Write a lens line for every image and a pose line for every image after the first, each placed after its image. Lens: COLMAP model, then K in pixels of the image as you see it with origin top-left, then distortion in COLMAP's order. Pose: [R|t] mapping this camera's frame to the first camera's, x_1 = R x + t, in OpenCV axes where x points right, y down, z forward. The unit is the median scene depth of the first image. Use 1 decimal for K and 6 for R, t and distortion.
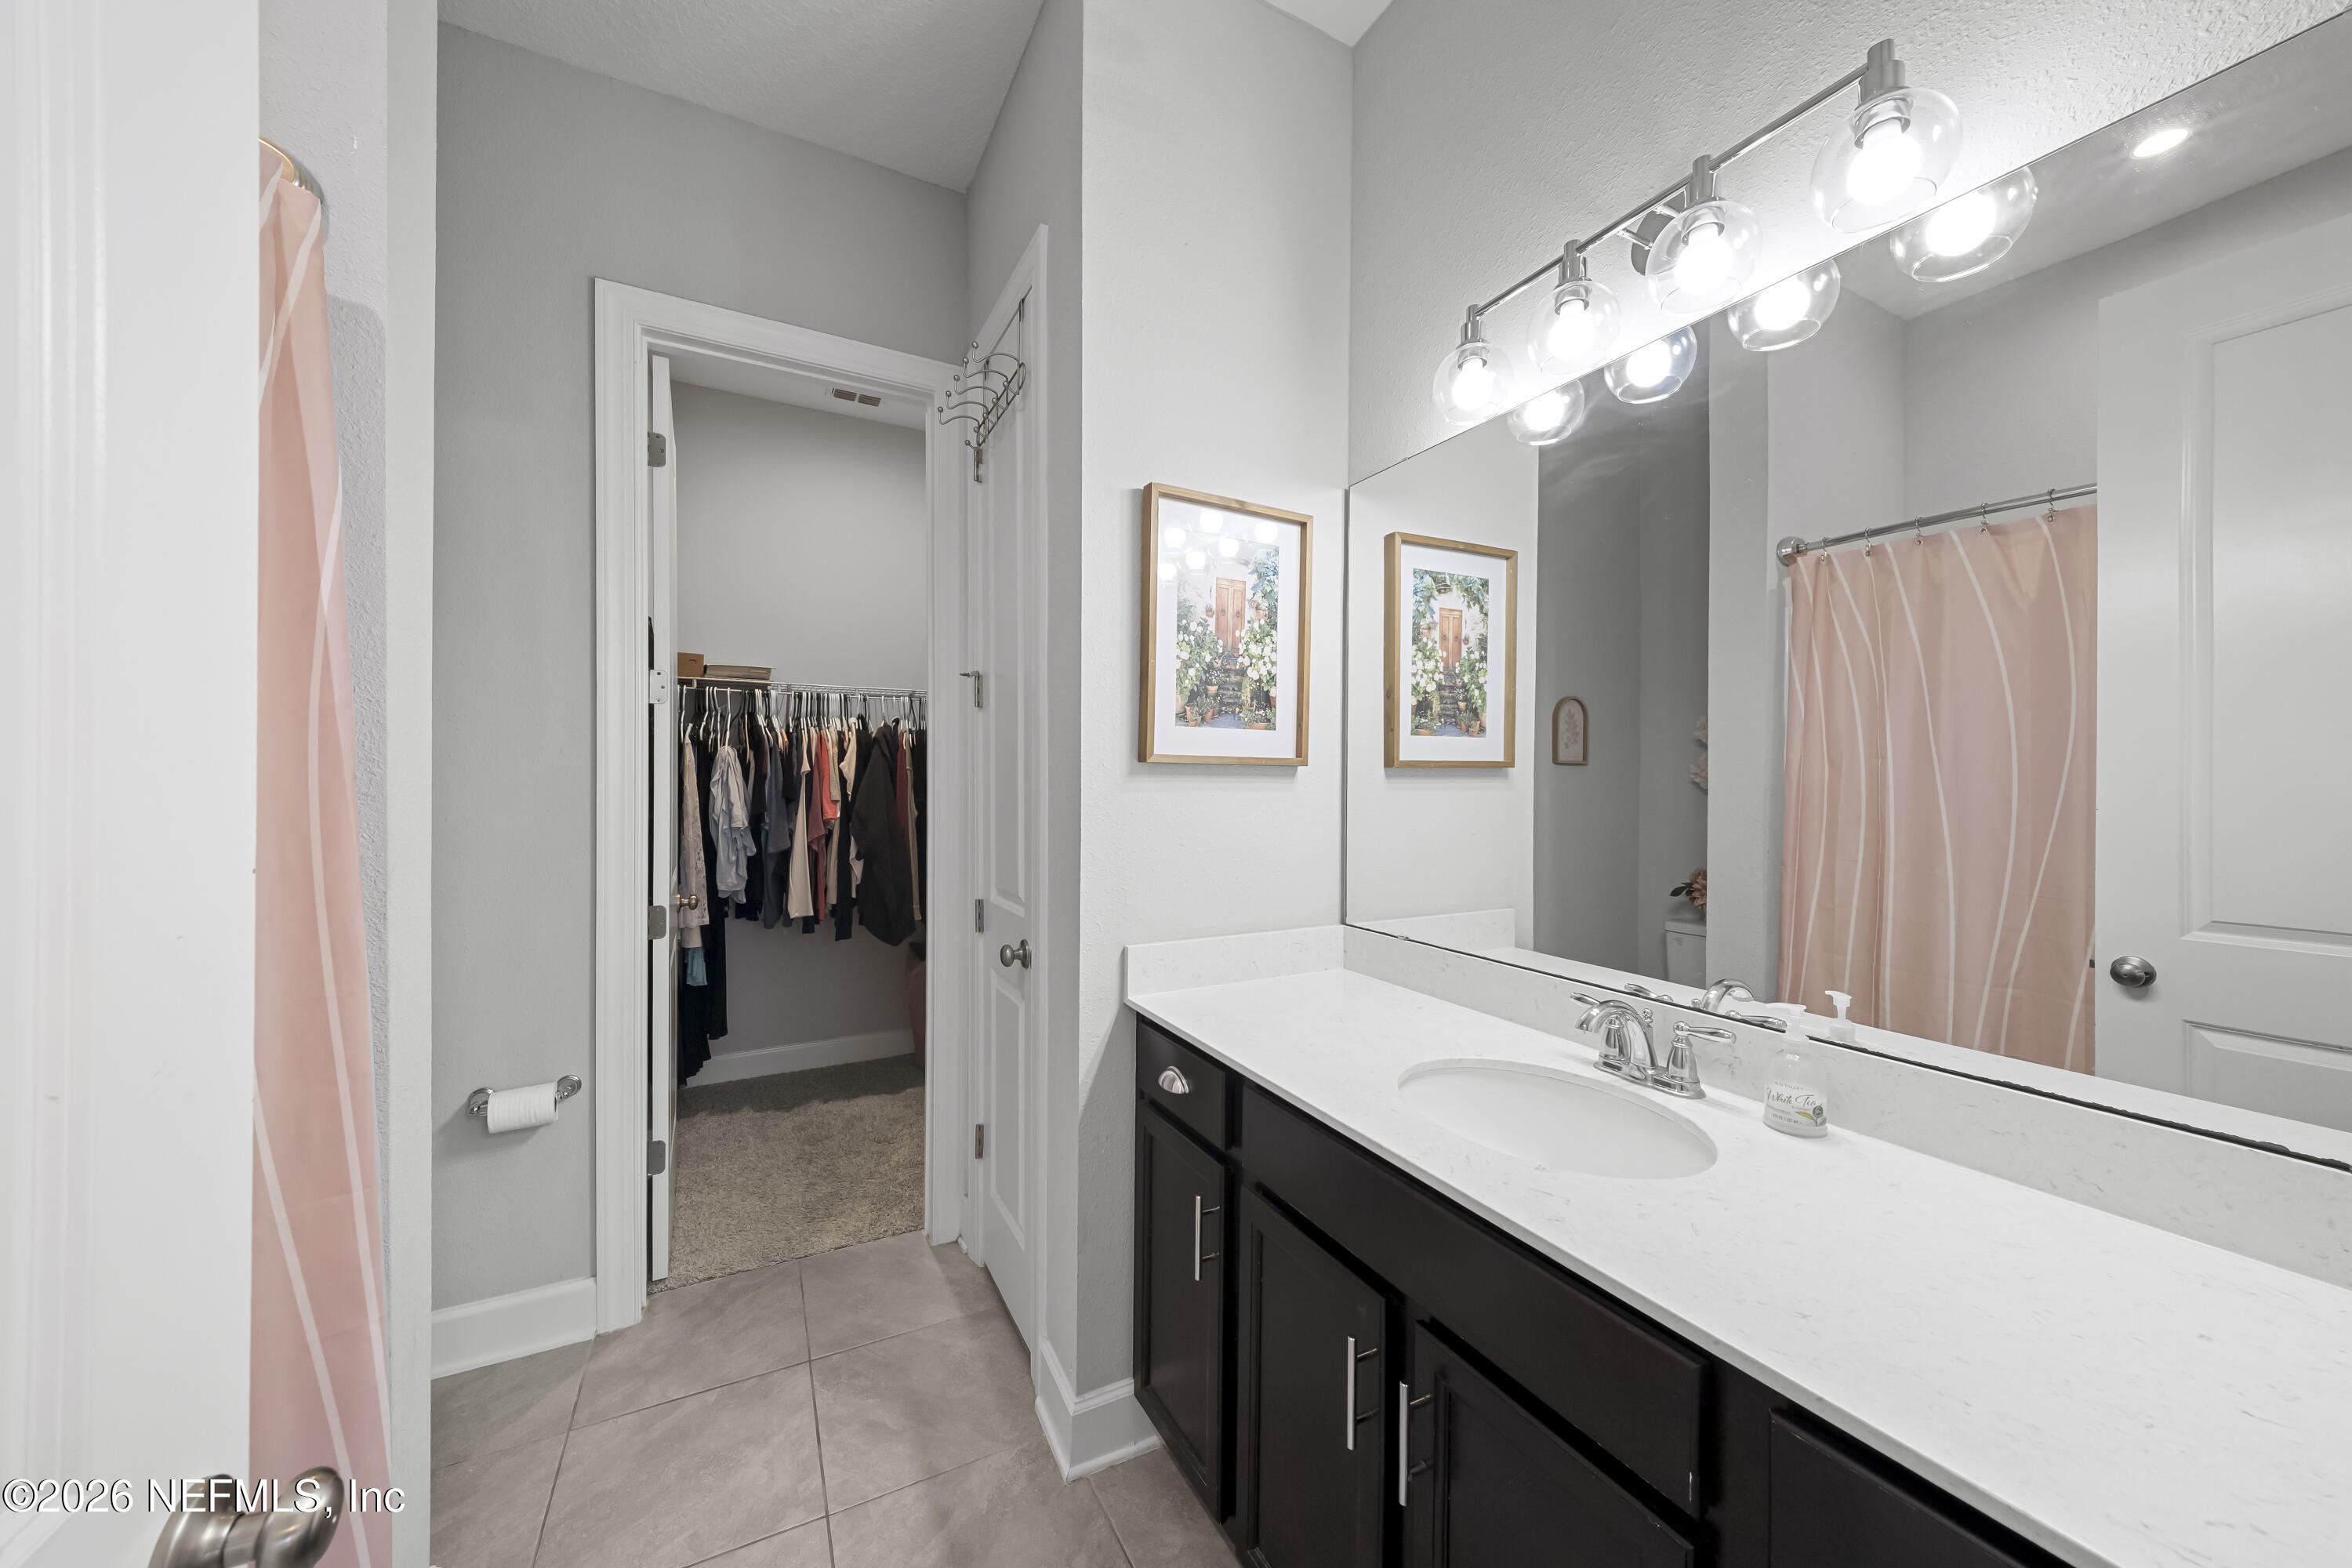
lens RADIAL K [[820.8, 0, 1175.0], [0, 820.8, 771.7], [0, 0, 1]] dist [0.009405, -0.002859]
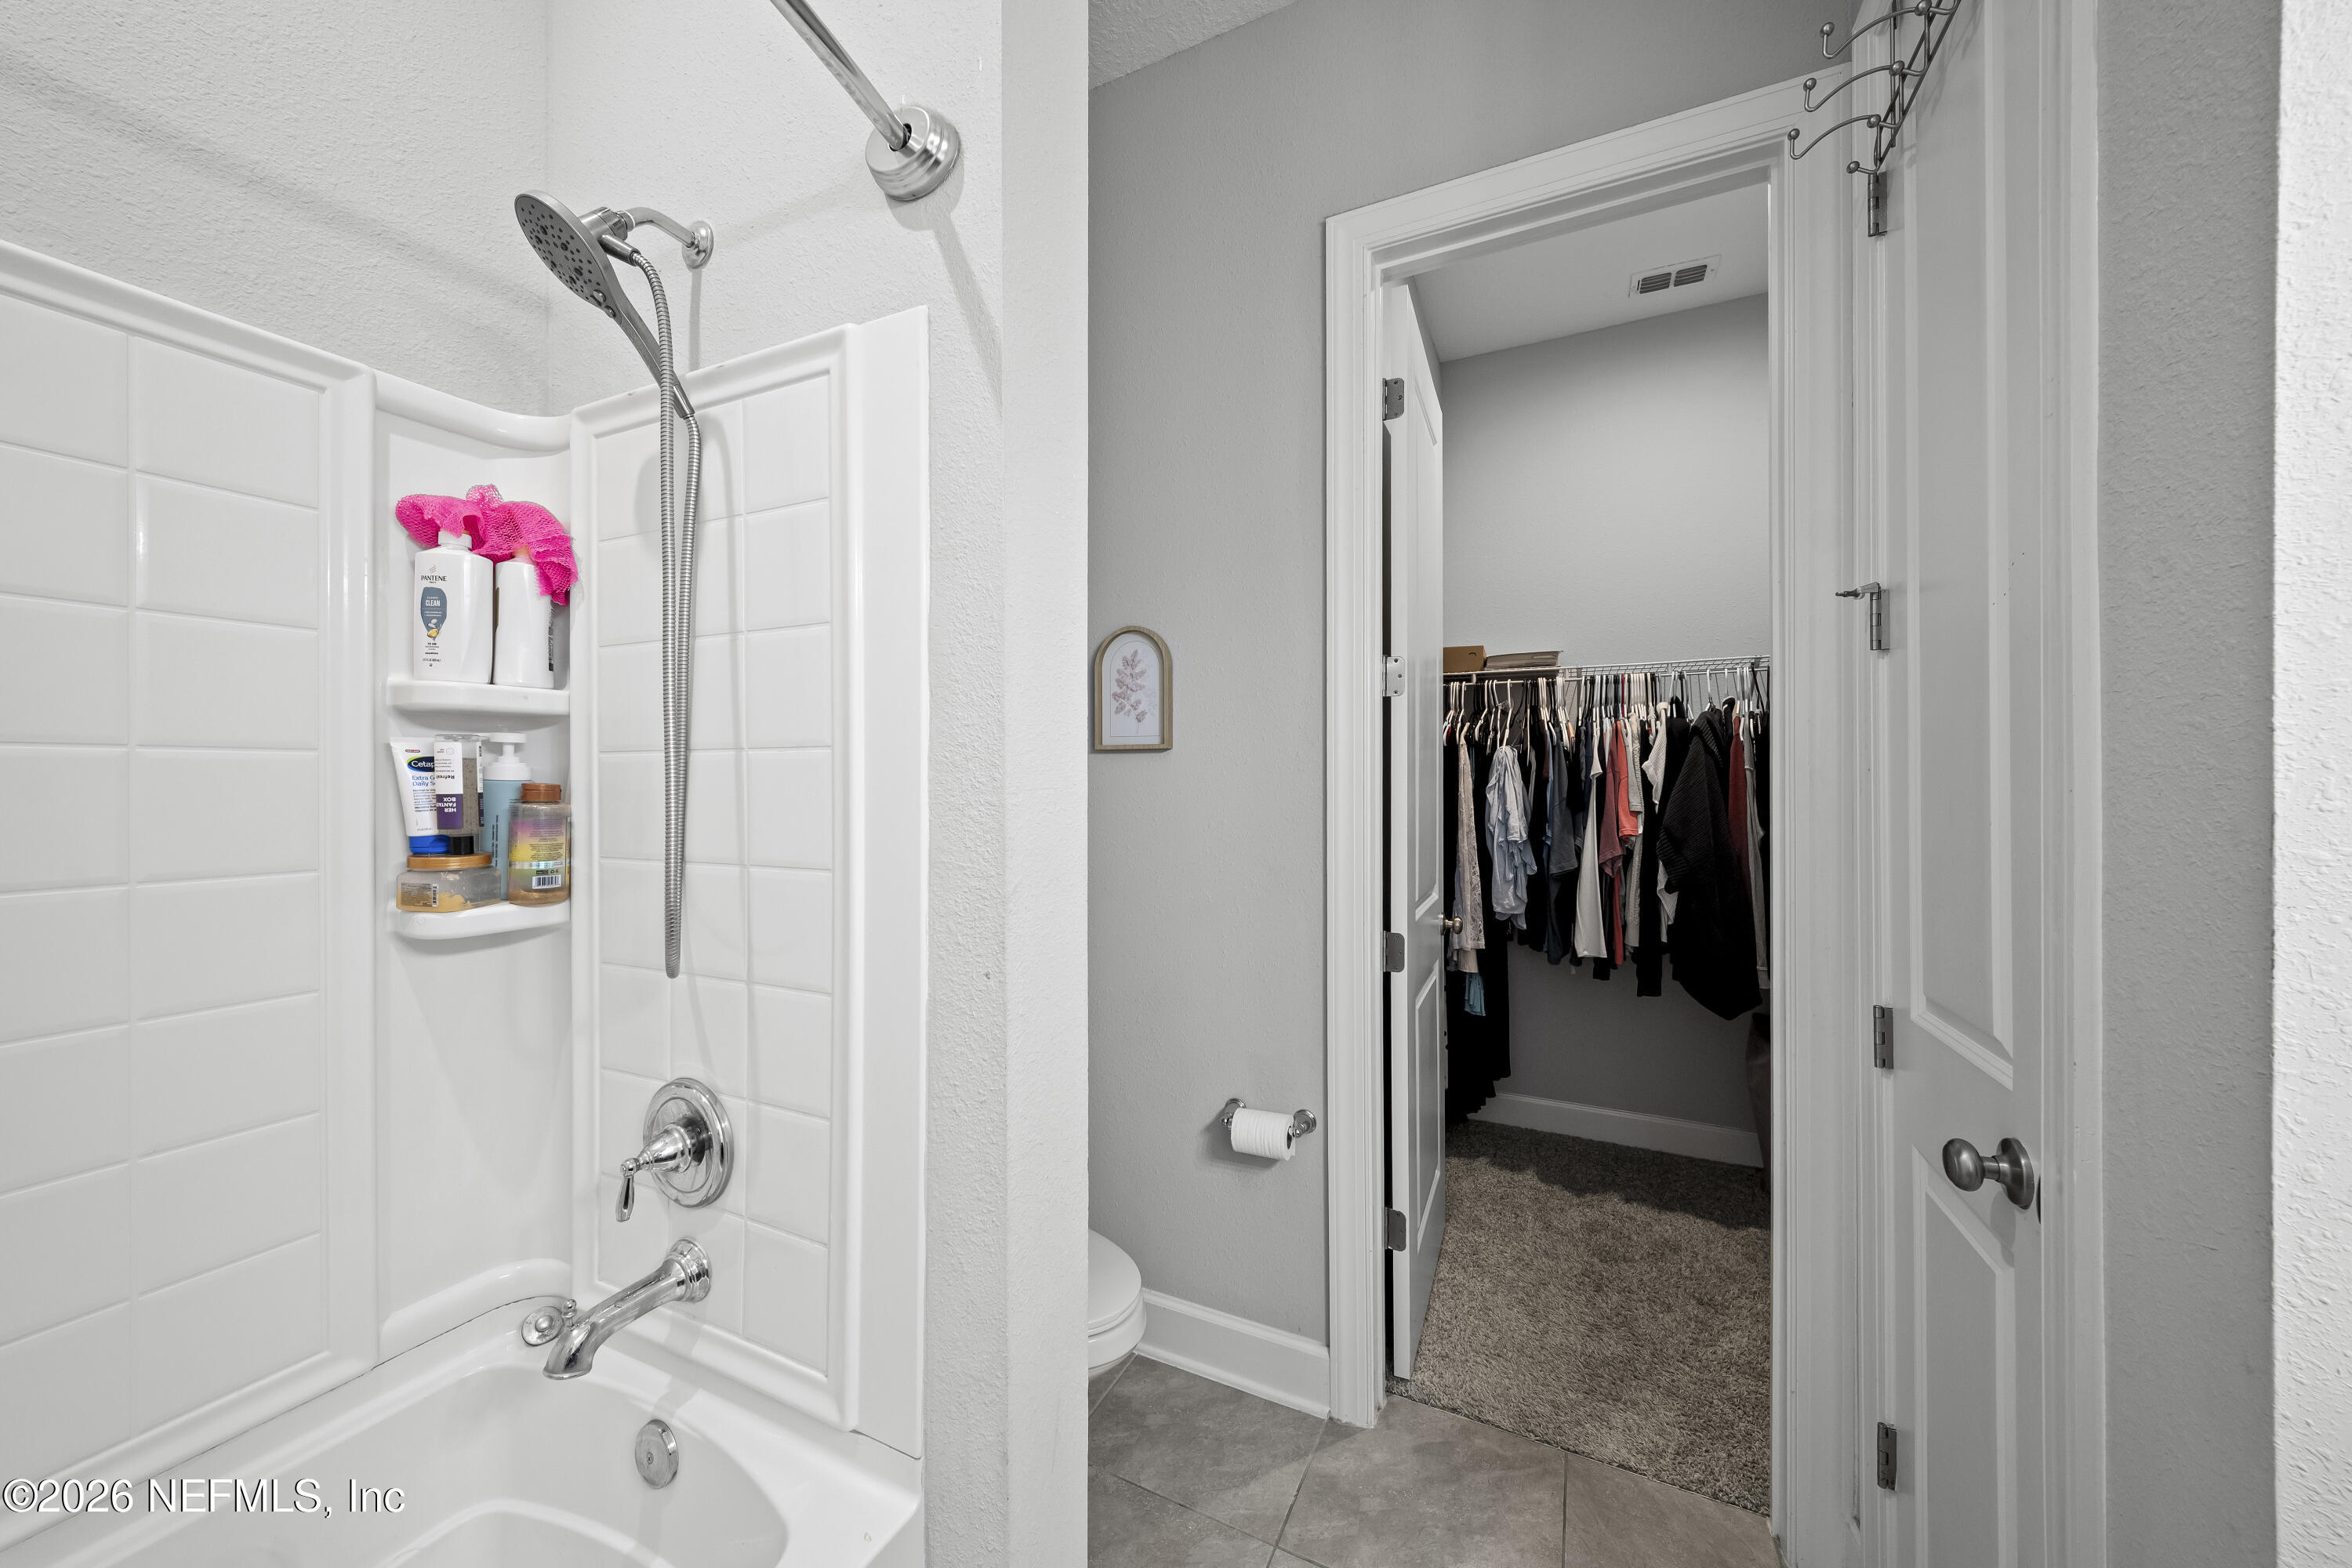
lens RADIAL K [[820.8, 0, 1178.5], [0, 820.8, 783.7], [0, 0, 1]] dist [0.009405, -0.002859]
pose [[0.593345, -0.001566, -0.804946, -0.059885], [0.008736, 0.999952, 0.004494, 0.002005], [0.804901, -0.009698, 0.593330, 0.241707]]
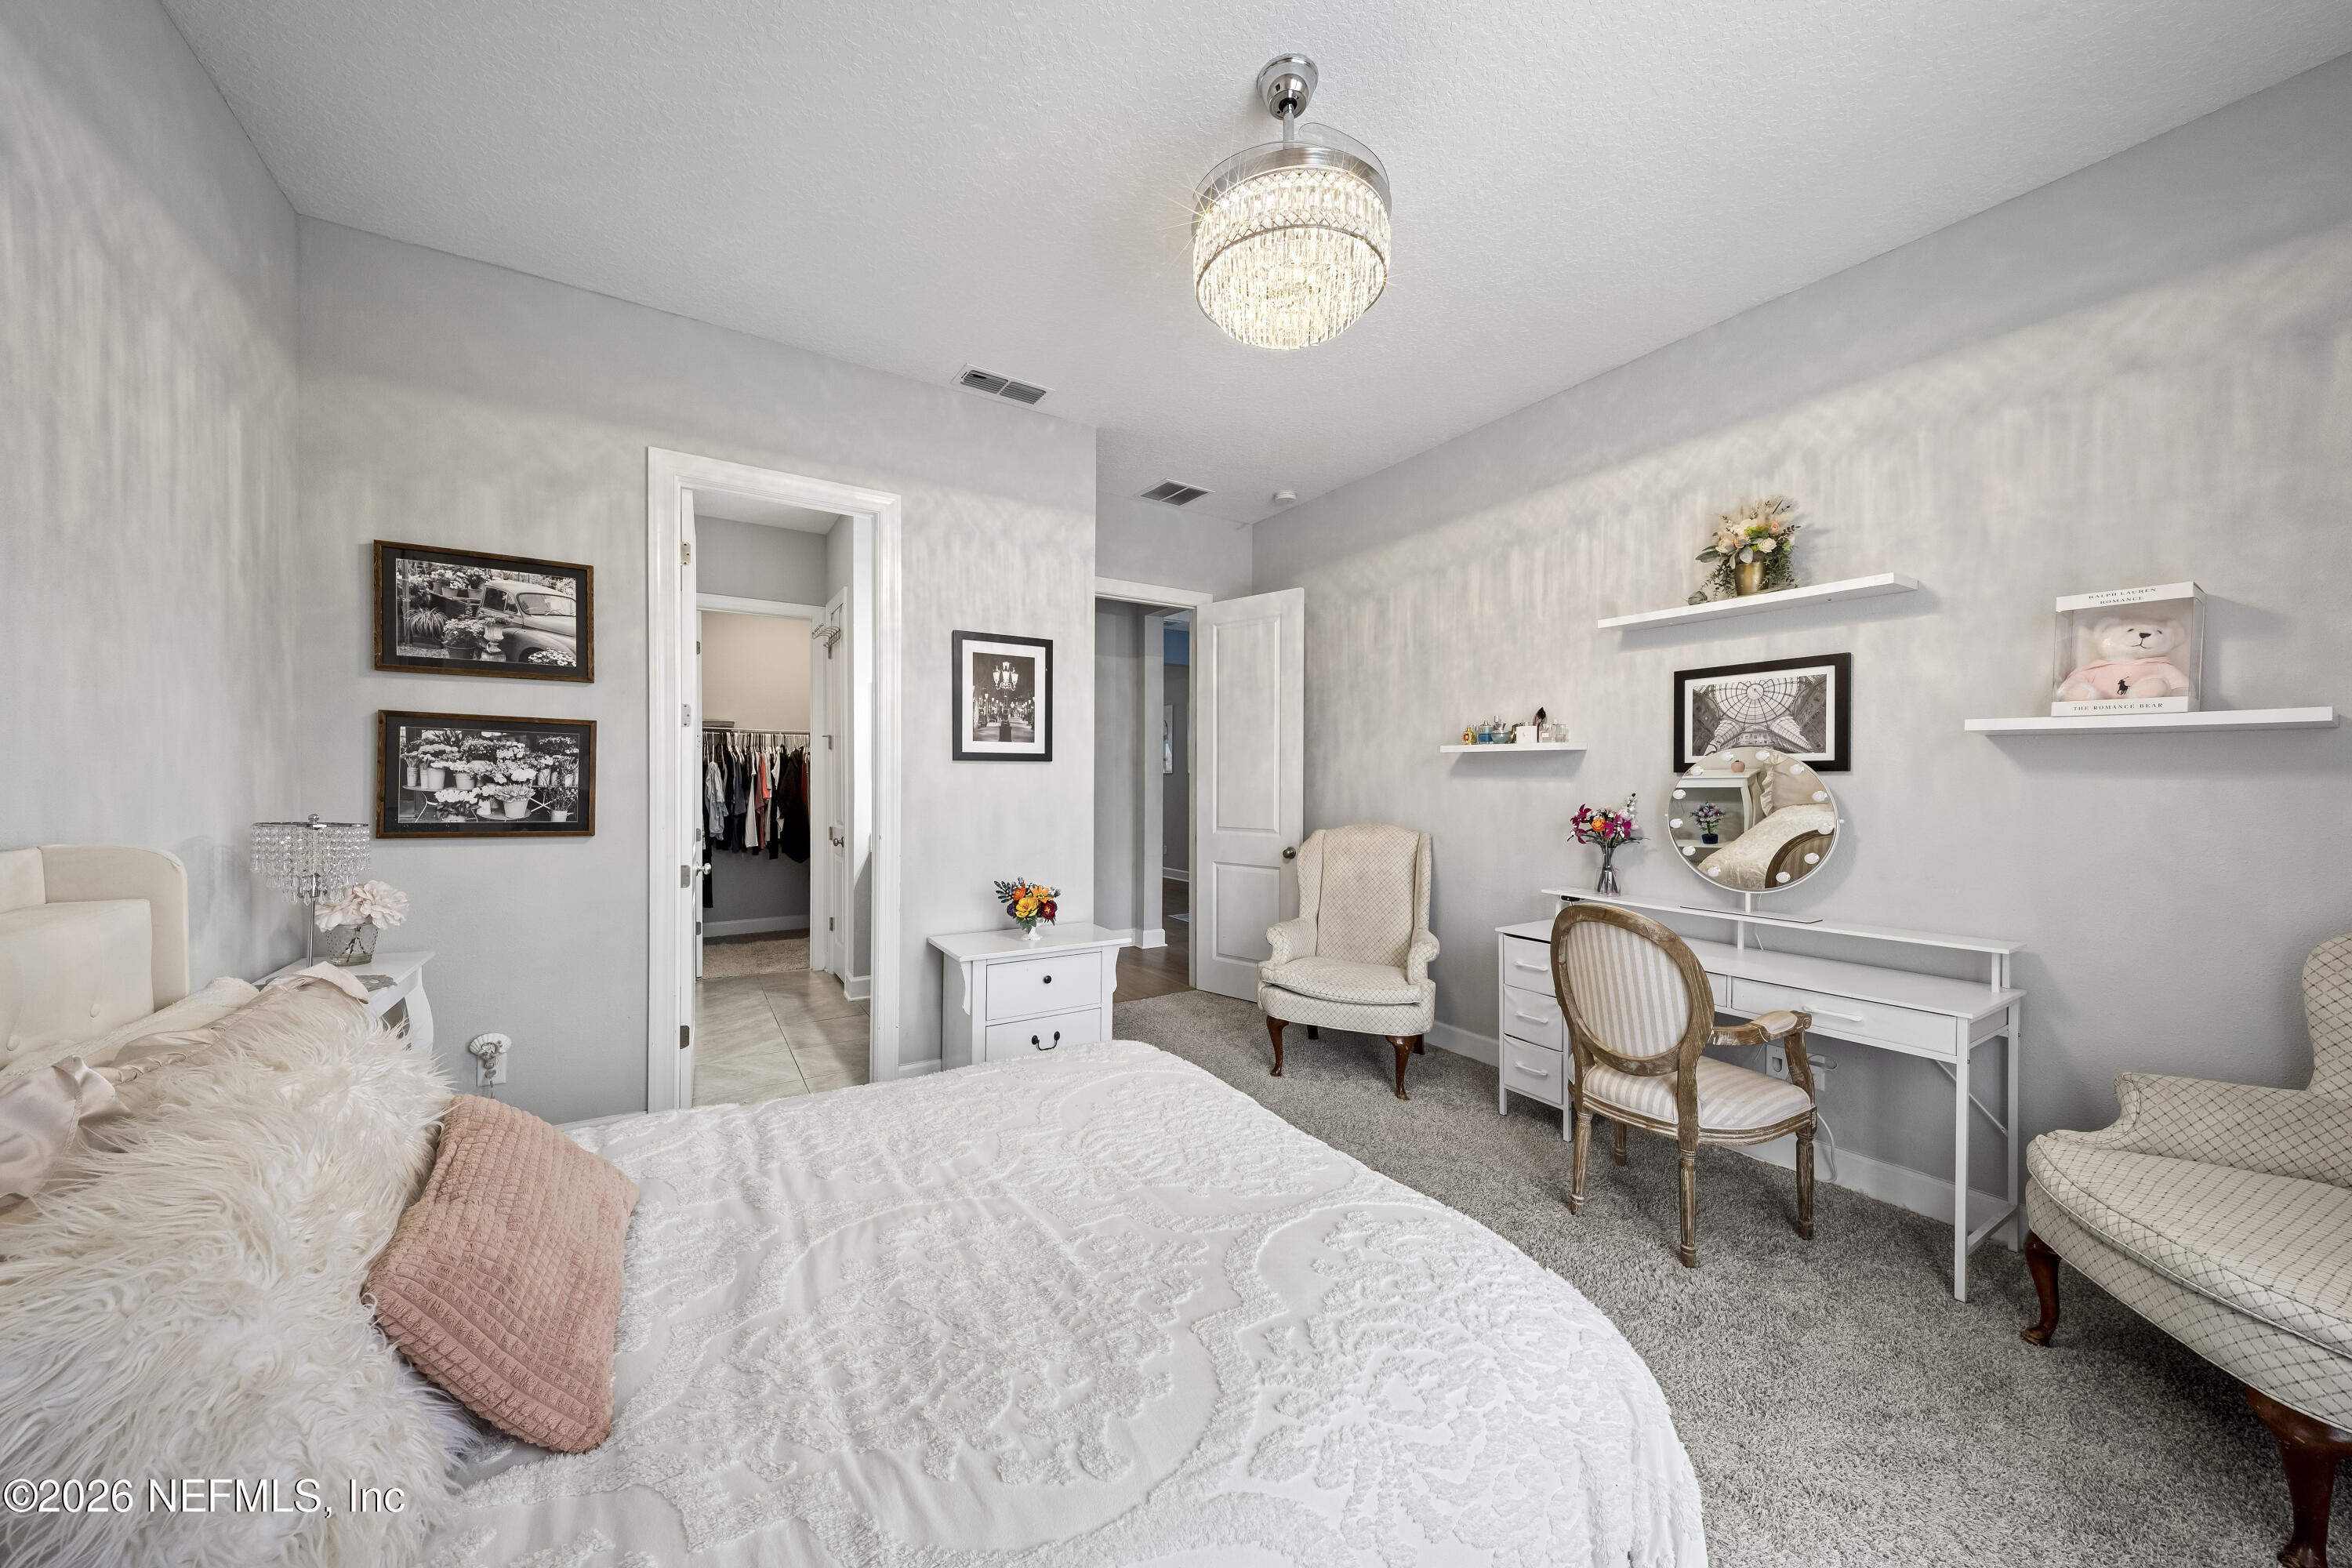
lens RADIAL K [[820.8, 0, 1169.2], [0, 820.8, 785.8], [0, 0, 1]] dist [0.009405, -0.002859]
pose [[0.997600, 0.001463, 0.069230, 0.486148], [-0.002570, 0.999870, 0.015917, -0.008345], [-0.069198, -0.016057, 0.997474, -1.233057]]
